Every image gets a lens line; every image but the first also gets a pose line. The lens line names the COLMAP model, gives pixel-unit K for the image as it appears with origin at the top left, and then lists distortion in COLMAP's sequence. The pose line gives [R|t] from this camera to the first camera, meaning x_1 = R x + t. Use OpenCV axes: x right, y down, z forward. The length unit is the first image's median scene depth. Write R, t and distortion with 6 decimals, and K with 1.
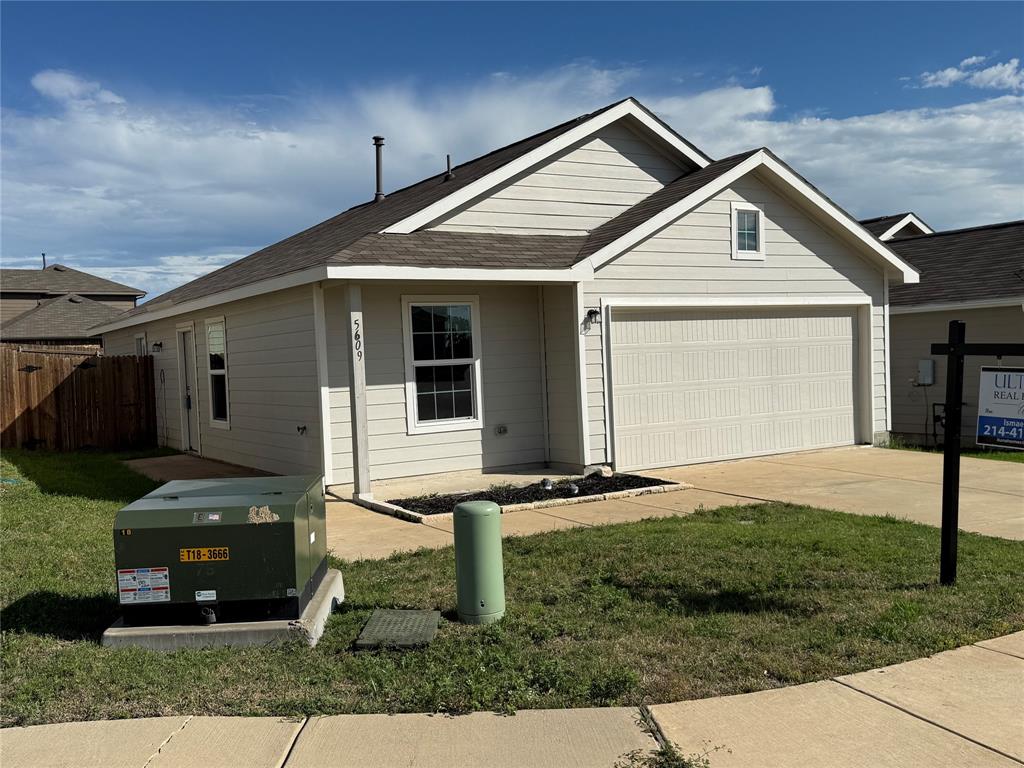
lens RADIAL K [[976.7, 0, 512.0], [0, 976.7, 384.0], [0, 0, 1]] dist [0.006734, 0.002995]
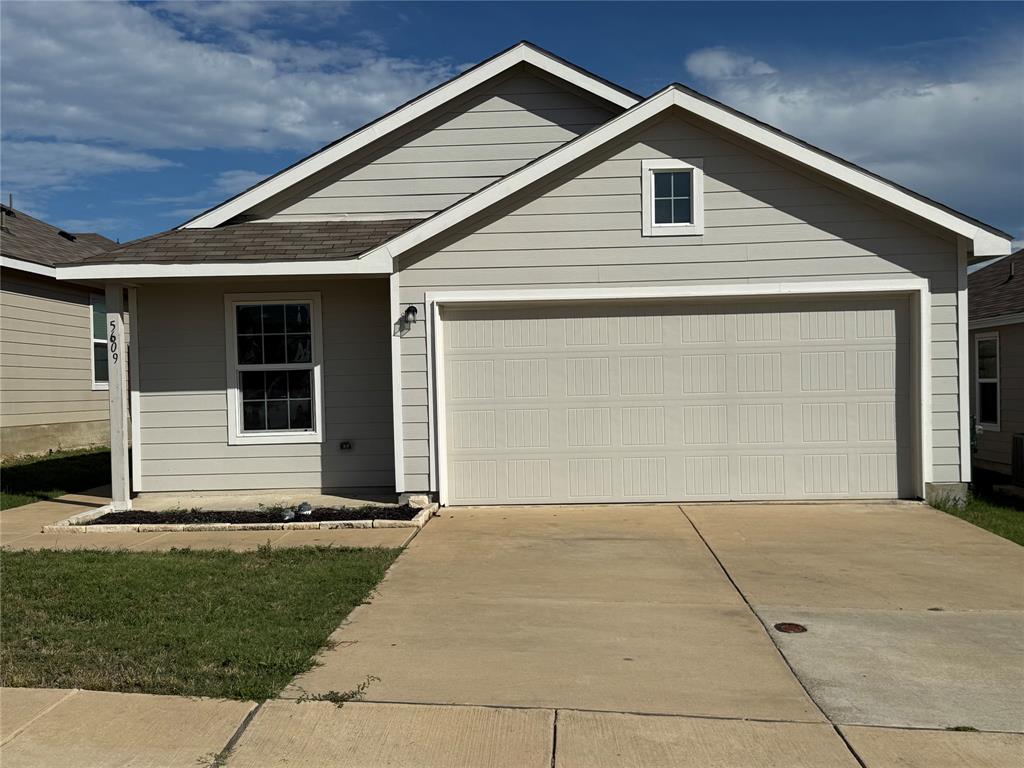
lens RADIAL K [[1141.0, 0, 512.0], [0, 1141.0, 384.0], [0, 0, 1]] dist [0.053627, -0.006956]
pose [[0.835738, 0.021137, -0.548721, 0.682670], [-0.027220, 0.999625, -0.002953, -0.009229], [0.548453, 0.017404, 0.836000, 0.229651]]
